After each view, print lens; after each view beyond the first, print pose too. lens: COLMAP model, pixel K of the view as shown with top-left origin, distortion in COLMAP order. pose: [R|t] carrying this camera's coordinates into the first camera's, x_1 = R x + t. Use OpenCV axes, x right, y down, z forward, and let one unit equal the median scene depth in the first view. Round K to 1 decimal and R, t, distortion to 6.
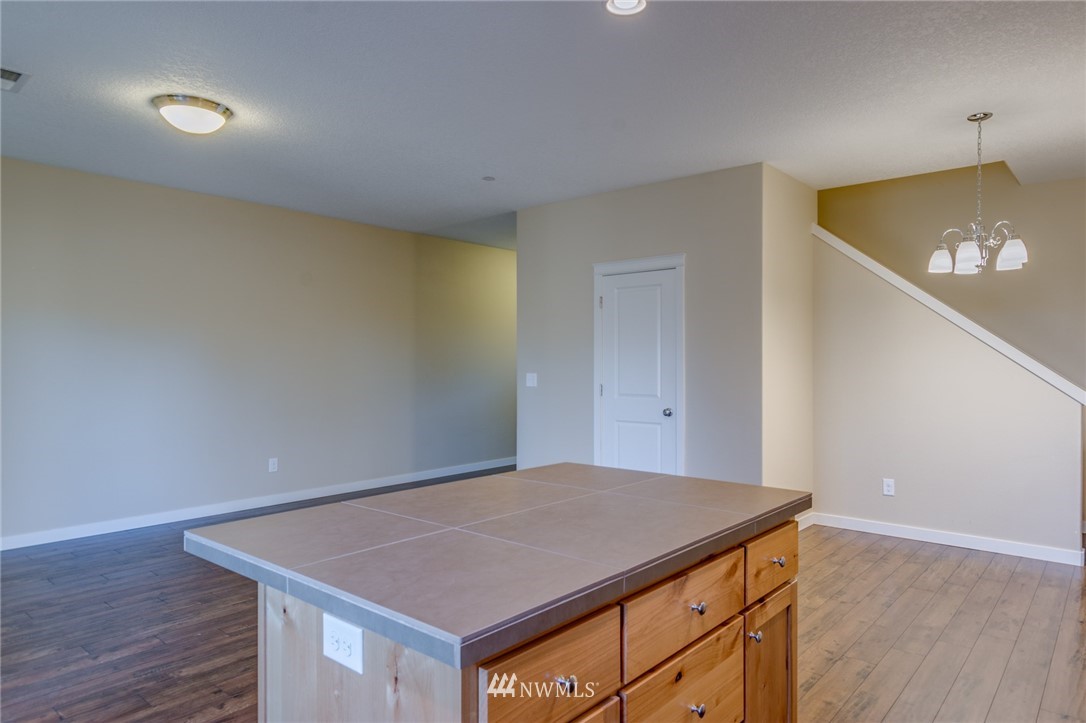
lens RADIAL K [[670.3, 0, 545.8], [0, 670.3, 363.0], [0, 0, 1]] dist [0.011033, -0.007309]
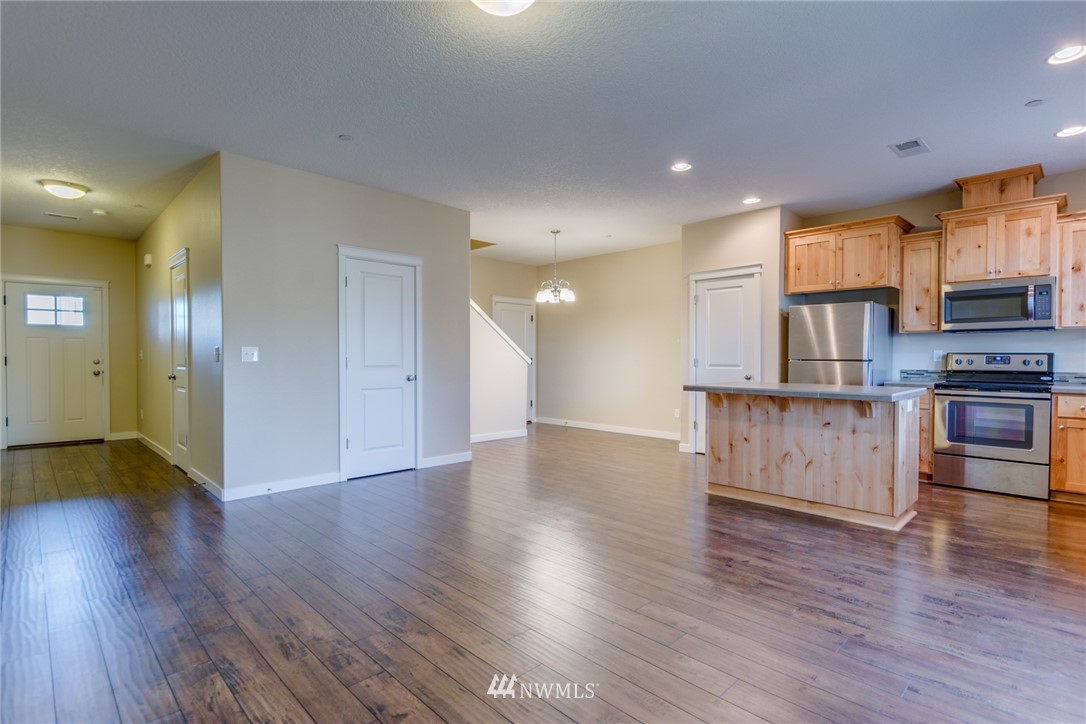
lens RADIAL K [[529.7, 0, 547.9], [0, 529.7, 365.1], [0, 0, 1]] dist [-0.001211, -0.002495]
pose [[0.084838, -0.013541, 0.996303, -1.153907], [-0.002001, 0.999903, 0.013761, 0.048996], [-0.996393, -0.003161, 0.084803, 0.928162]]
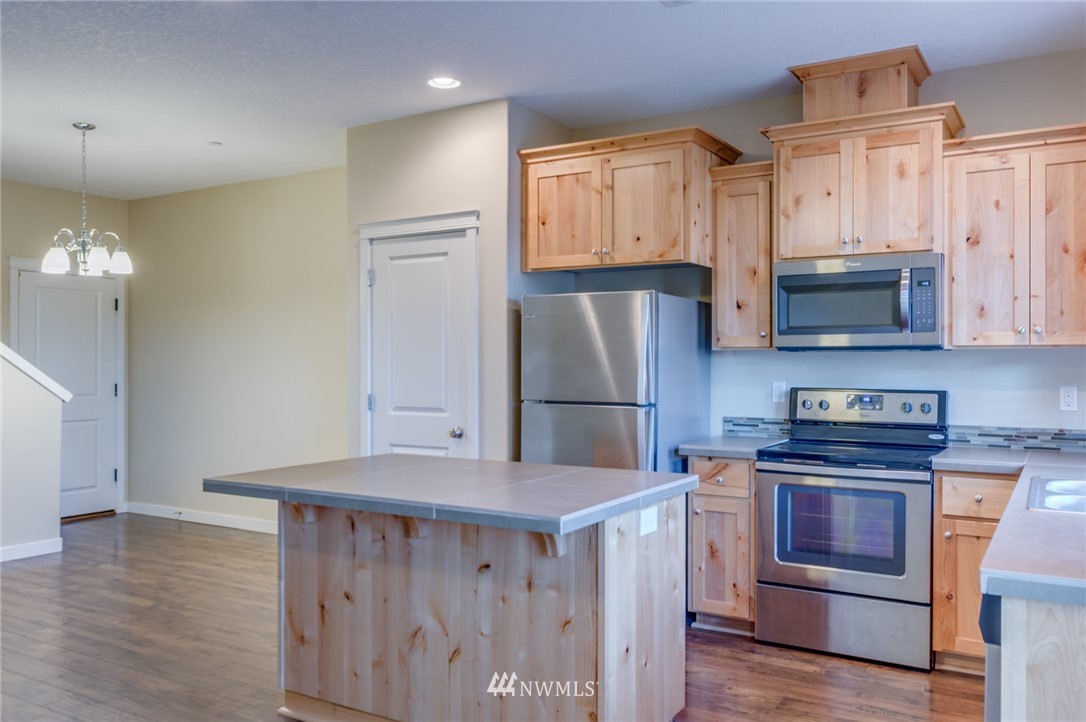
lens RADIAL K [[867.0, 0, 550.9], [0, 867.0, 361.4], [0, 0, 1]] dist [-0.003161, 0.003231]
pose [[-0.168165, -0.000086, 0.985759, -0.841843], [-0.000421, 1.000000, 0.000015, -0.003076], [-0.985759, -0.000413, -0.168165, 0.545919]]
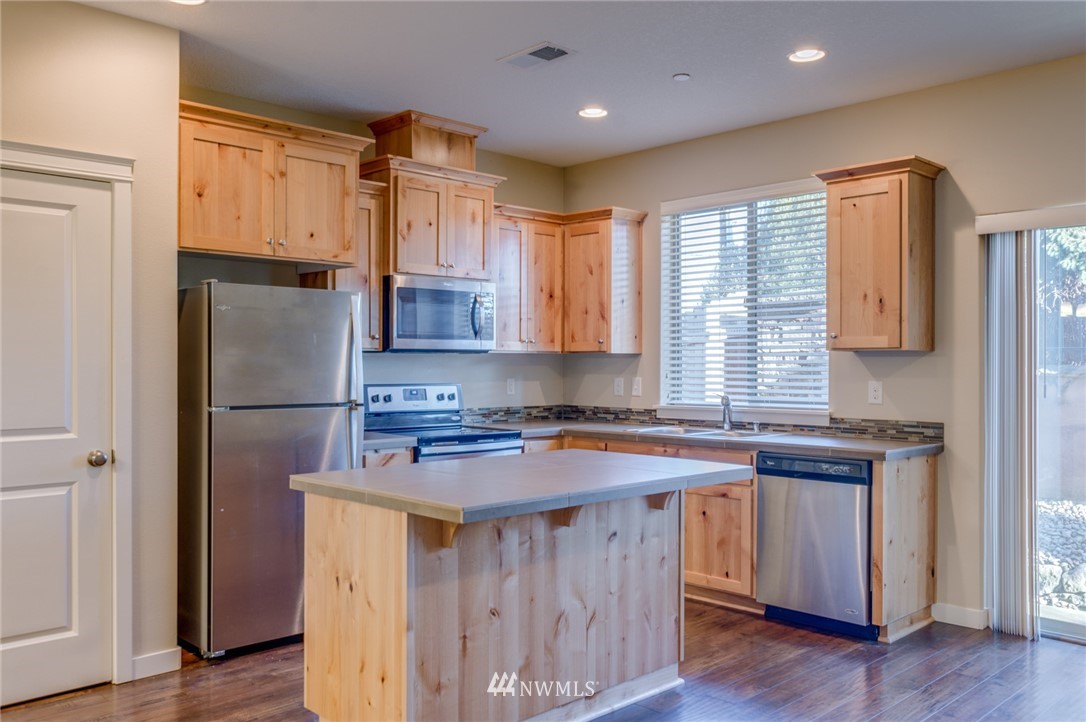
lens RADIAL K [[895.2, 0, 539.8], [0, 895.2, 361.4], [0, 0, 1]] dist [-0.000347, -0.012185]
pose [[-0.995692, -0.001893, 0.092702, -0.097041], [-0.002111, 0.999995, -0.002256, -0.000427], [-0.092698, -0.002442, -0.995691, 1.398457]]
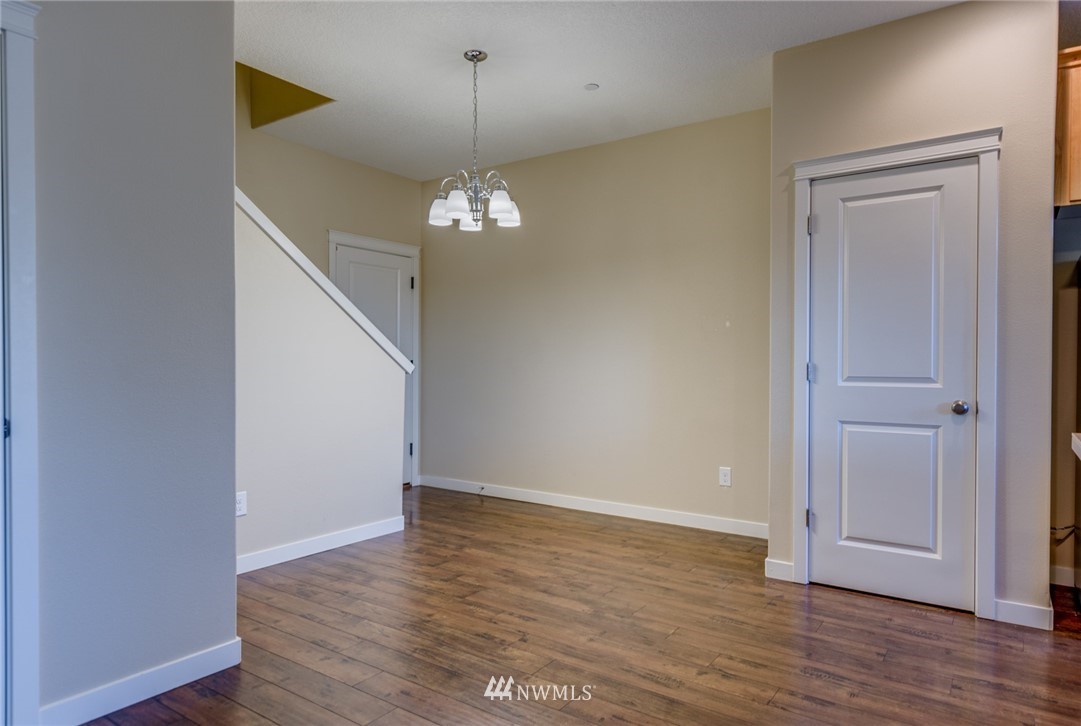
lens RADIAL K [[667.3, 0, 547.9], [0, 667.3, 368.9], [0, 0, 1]] dist [0.011033, -0.007309]
pose [[-0.097156, -0.014055, 0.995170, -0.288565], [-0.003390, 0.999899, 0.013791, 0.047929], [-0.995263, -0.002034, -0.097194, 1.048094]]
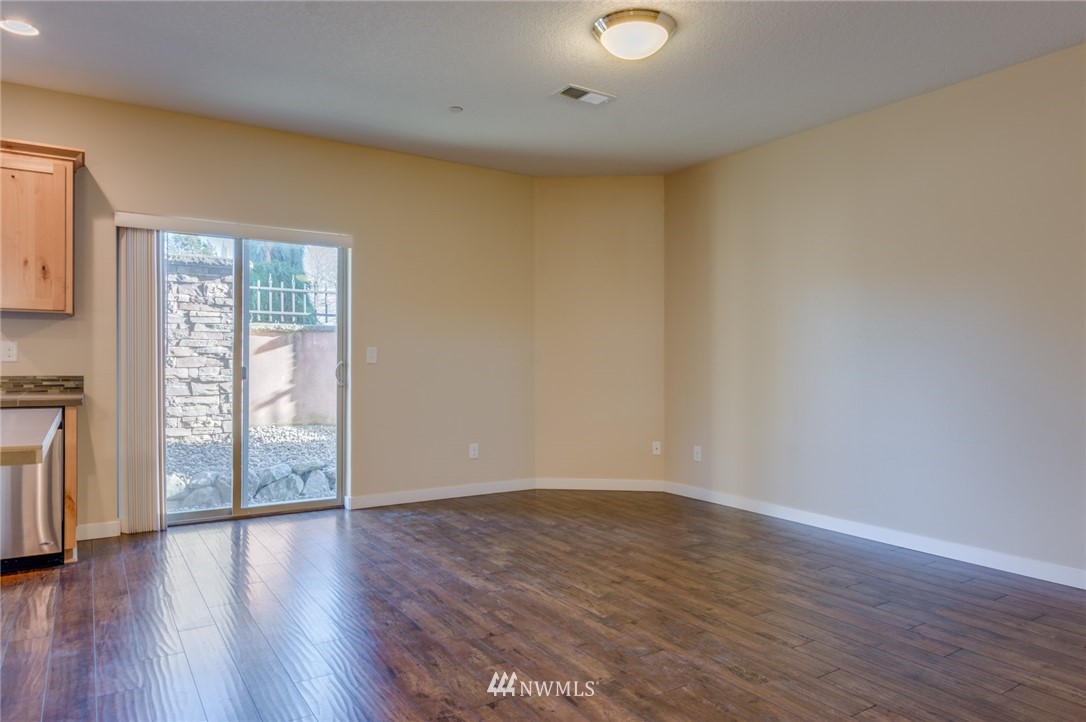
lens RADIAL K [[689.4, 0, 550.0], [0, 689.4, 364.5], [0, 0, 1]] dist [0.002626, 0.002761]
pose [[-0.267564, 0.001877, -0.963538, 0.369744], [-0.007298, 0.999965, 0.003975, 0.051403], [0.963512, 0.008095, -0.267541, 1.175253]]
